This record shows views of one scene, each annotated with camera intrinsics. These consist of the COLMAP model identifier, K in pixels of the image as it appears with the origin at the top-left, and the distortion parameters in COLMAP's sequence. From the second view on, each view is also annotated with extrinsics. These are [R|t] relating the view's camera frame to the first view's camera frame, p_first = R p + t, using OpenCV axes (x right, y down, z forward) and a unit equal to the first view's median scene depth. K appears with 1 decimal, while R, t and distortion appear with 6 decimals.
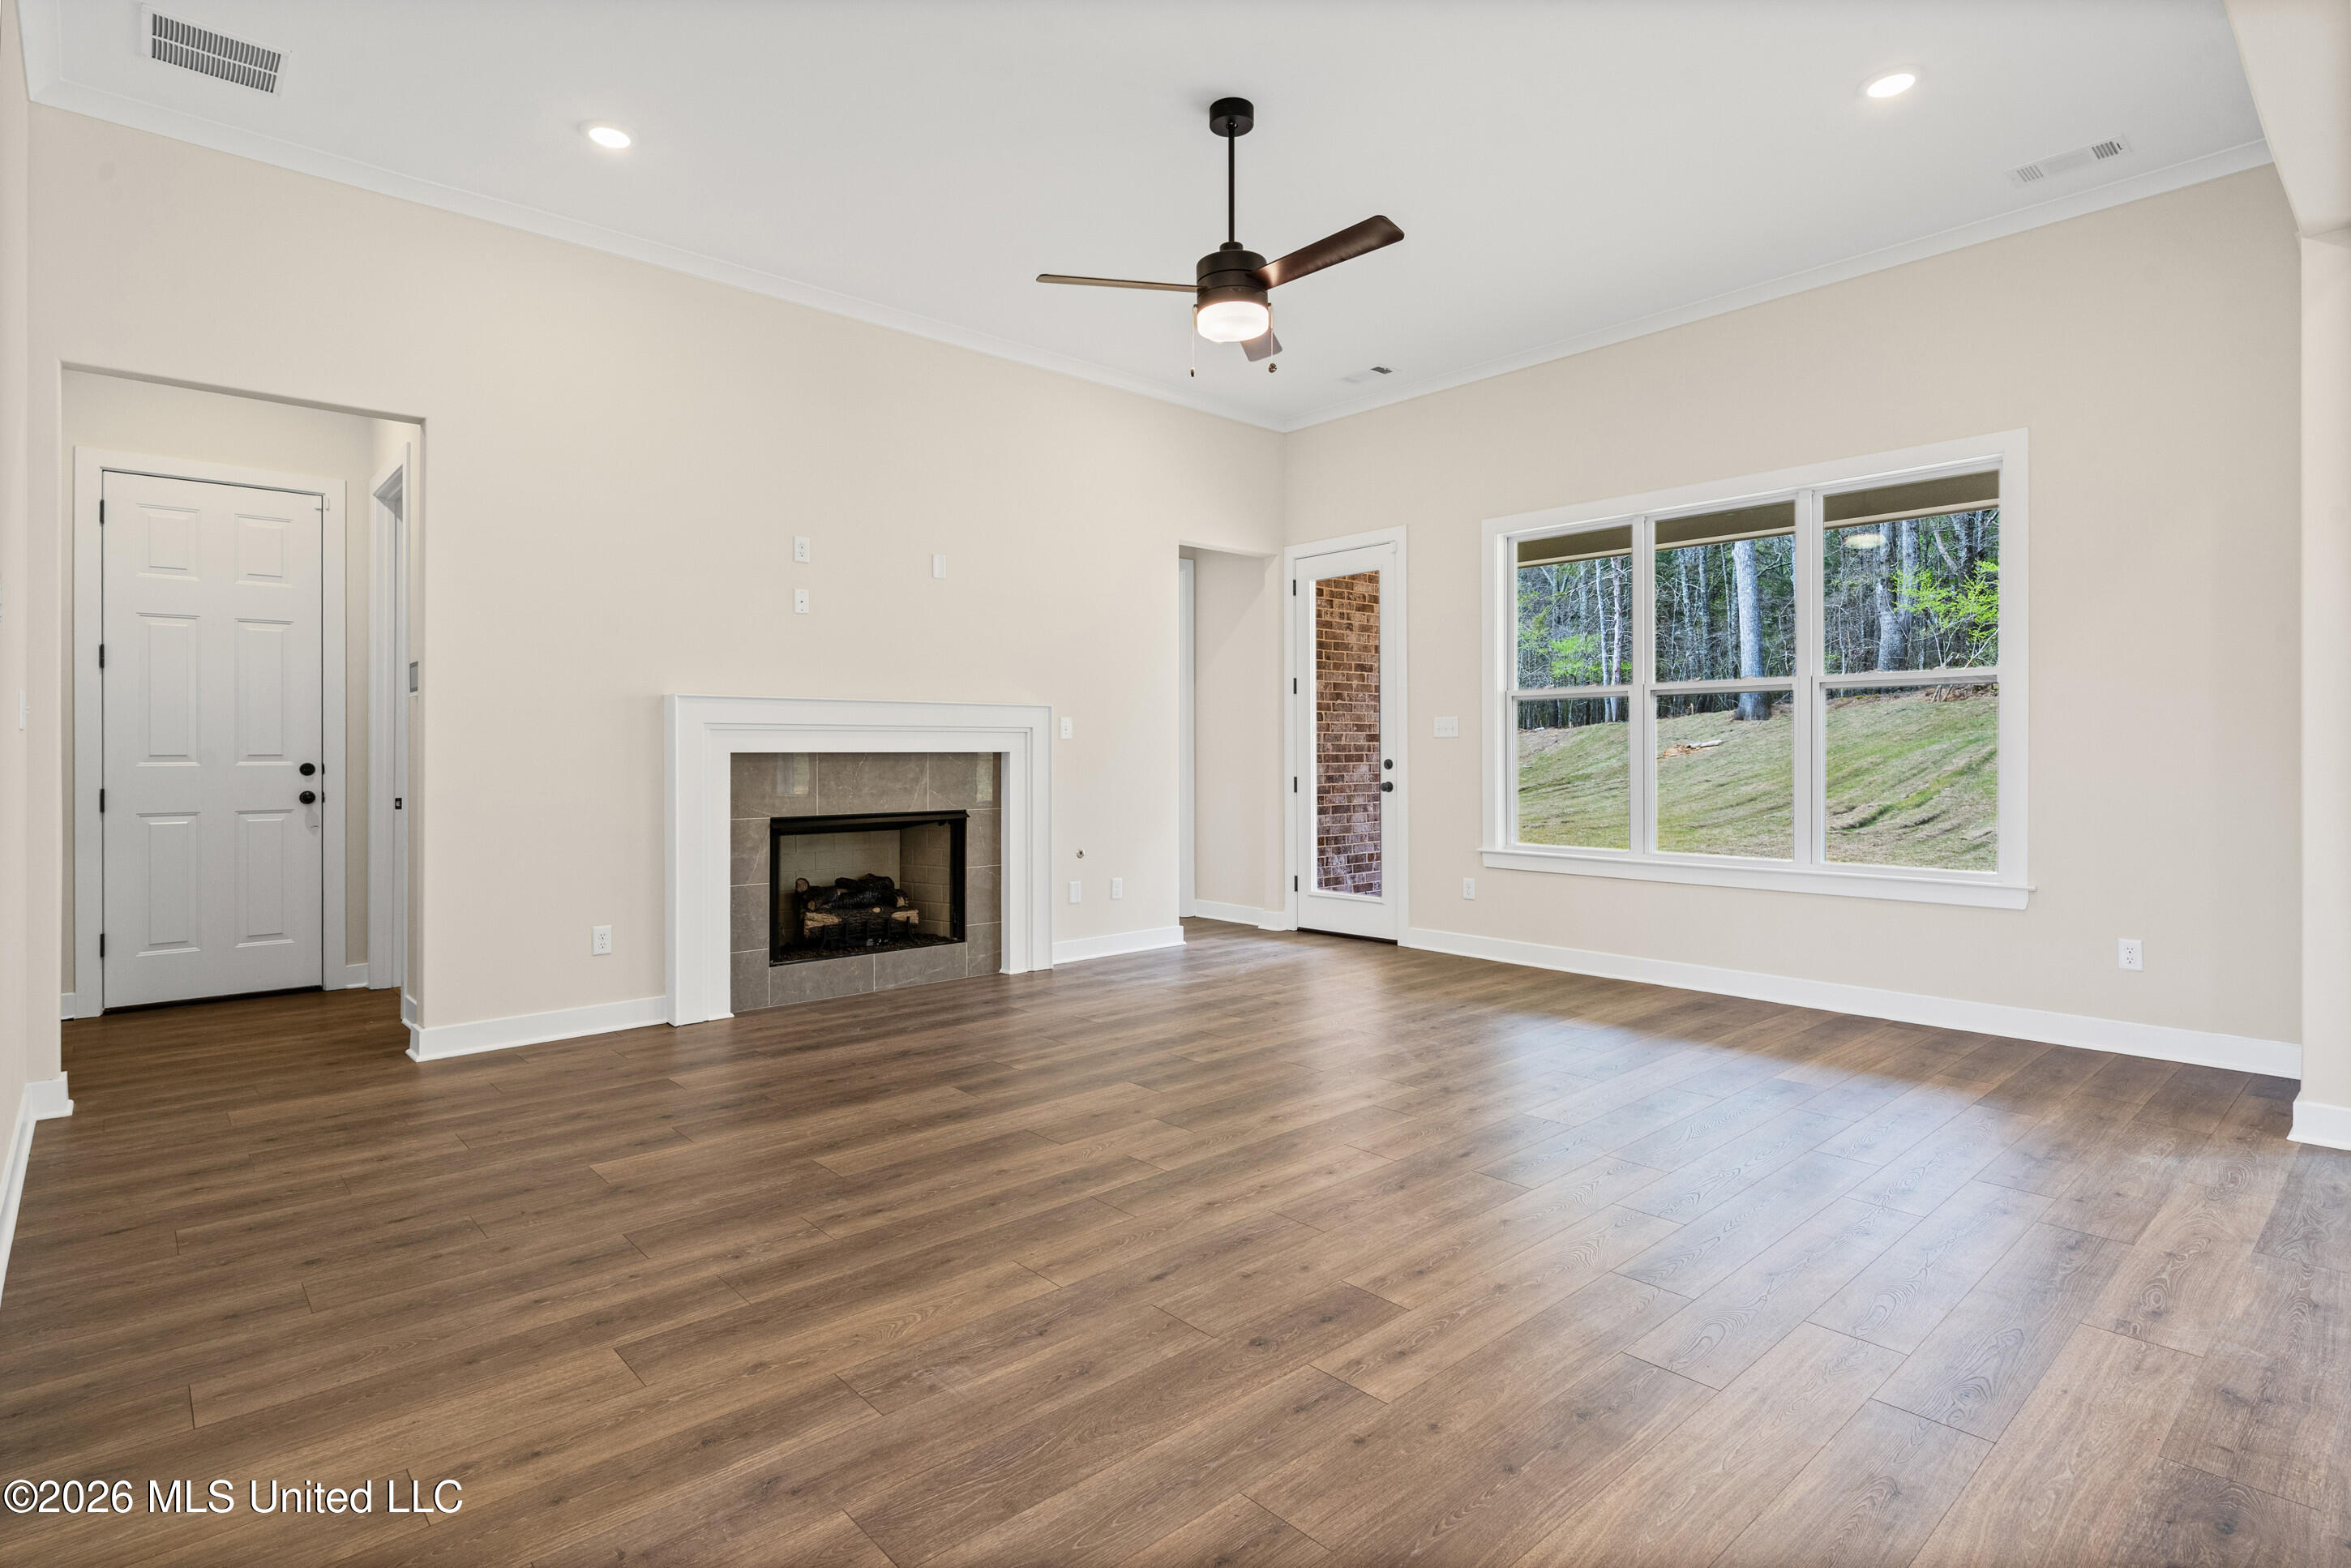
lens RADIAL K [[1165.0, 0, 1172.9], [0, 1165.0, 754.0], [0, 0, 1]] dist [0.002578, 0.000102]
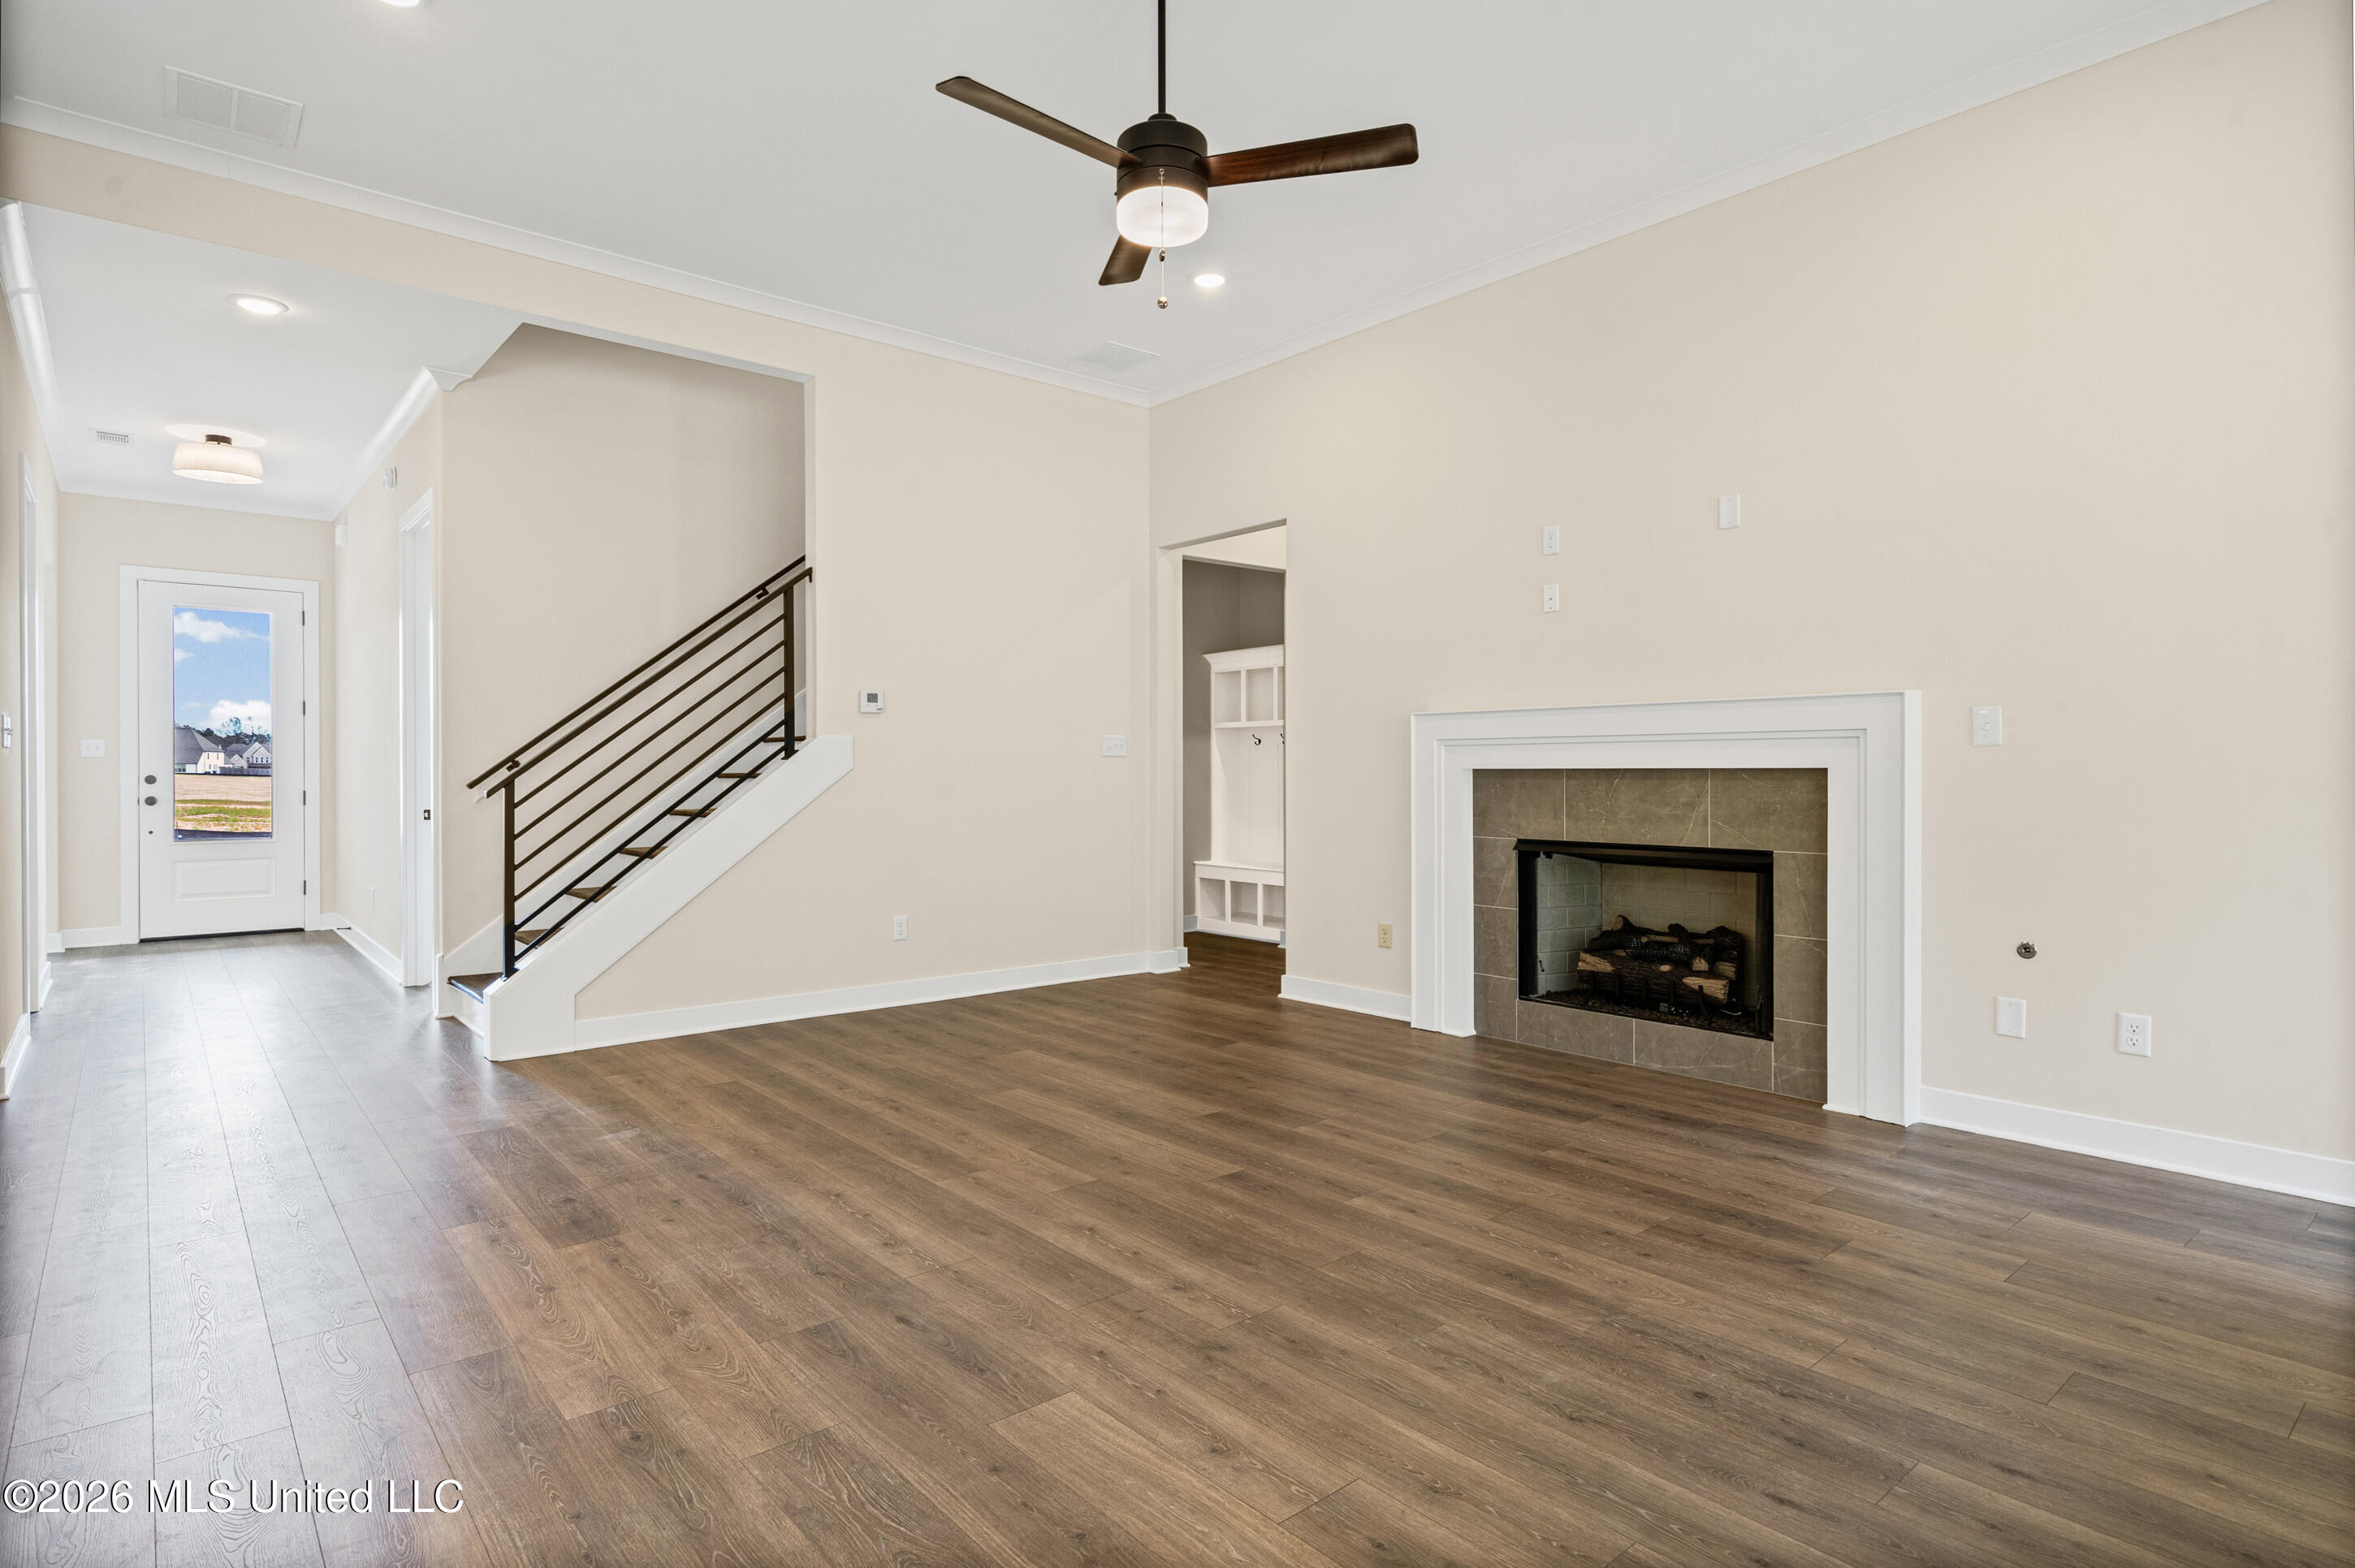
lens RADIAL K [[1234.6, 0, 1177.5], [0, 1234.6, 784.0], [0, 0, 1]] dist [0.001582, 0.000022]
pose [[-0.032689, 0.012209, -0.999391, 0.699575], [0.000671, 0.999925, 0.012194, -0.001347], [0.999465, -0.000272, -0.032695, 0.824781]]
